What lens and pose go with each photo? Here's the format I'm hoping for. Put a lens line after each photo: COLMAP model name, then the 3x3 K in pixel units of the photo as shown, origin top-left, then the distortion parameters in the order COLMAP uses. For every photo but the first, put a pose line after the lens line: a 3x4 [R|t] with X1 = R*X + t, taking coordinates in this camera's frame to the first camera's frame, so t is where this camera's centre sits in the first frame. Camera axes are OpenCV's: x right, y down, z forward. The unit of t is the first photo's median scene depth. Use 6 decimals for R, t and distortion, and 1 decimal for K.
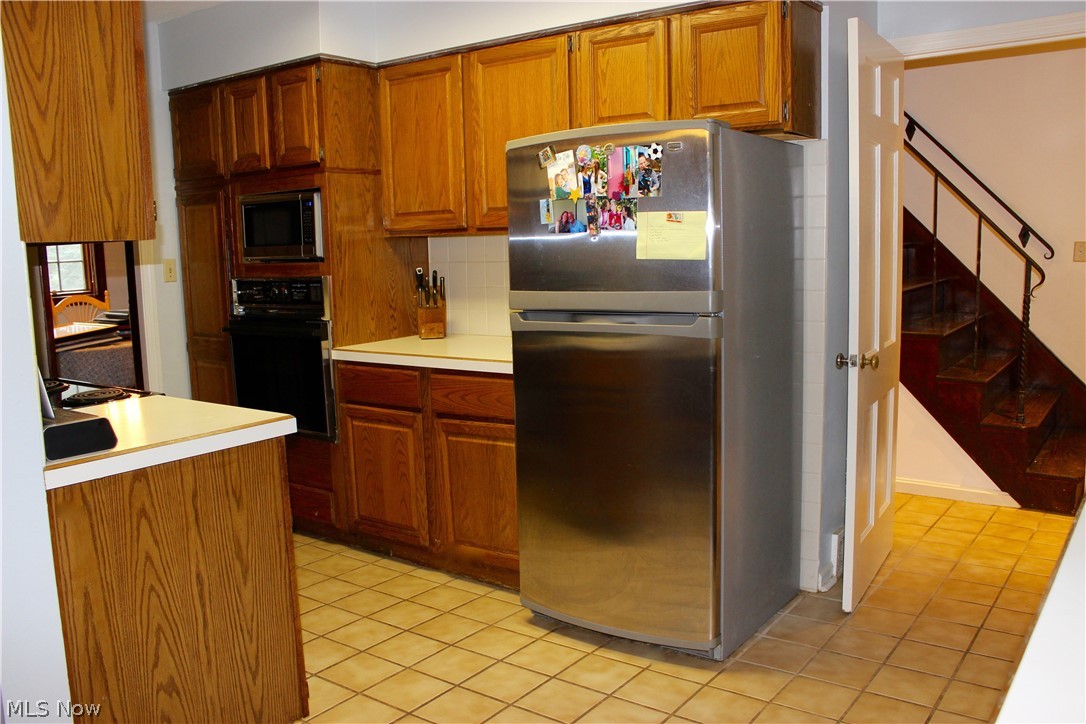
lens RADIAL K [[903.6, 0, 543.2], [0, 903.6, 357.8], [0, 0, 1]] dist [-0.108613, 0.025745]
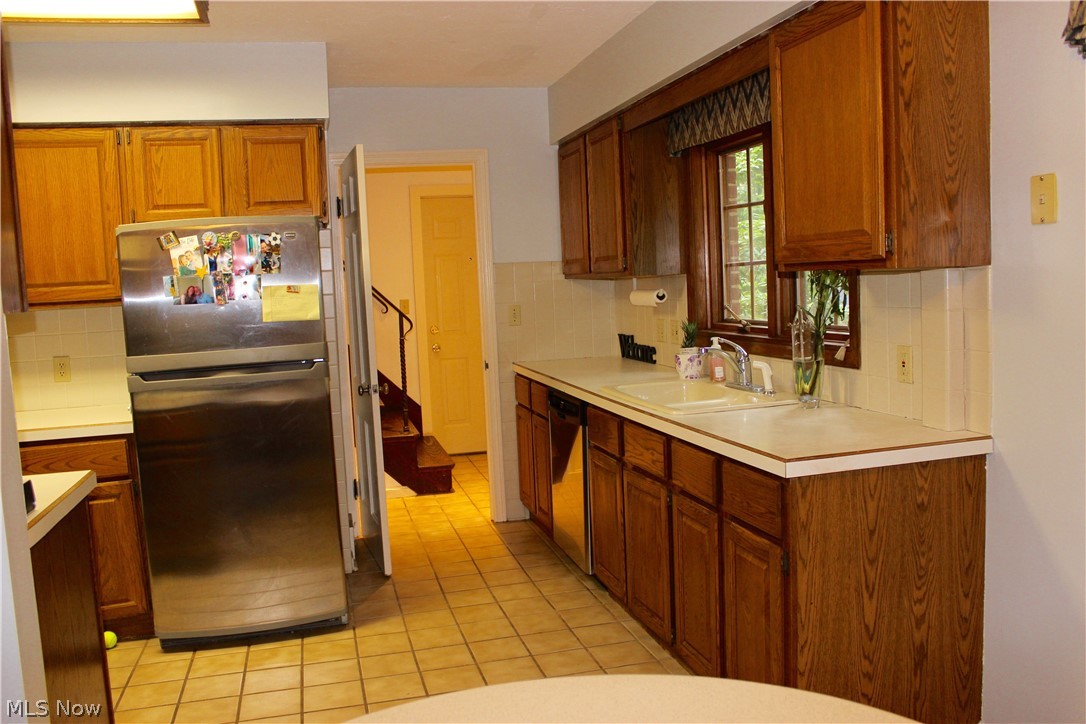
lens RADIAL K [[903.6, 0, 543.6], [0, 903.6, 362.4], [0, 0, 1]] dist [-0.108613, 0.025745]
pose [[0.639584, -0.074922, 0.765061, -0.587643], [0.128142, 0.991705, -0.010008, 0.009872], [-0.757965, 0.104438, 0.643880, -0.104384]]
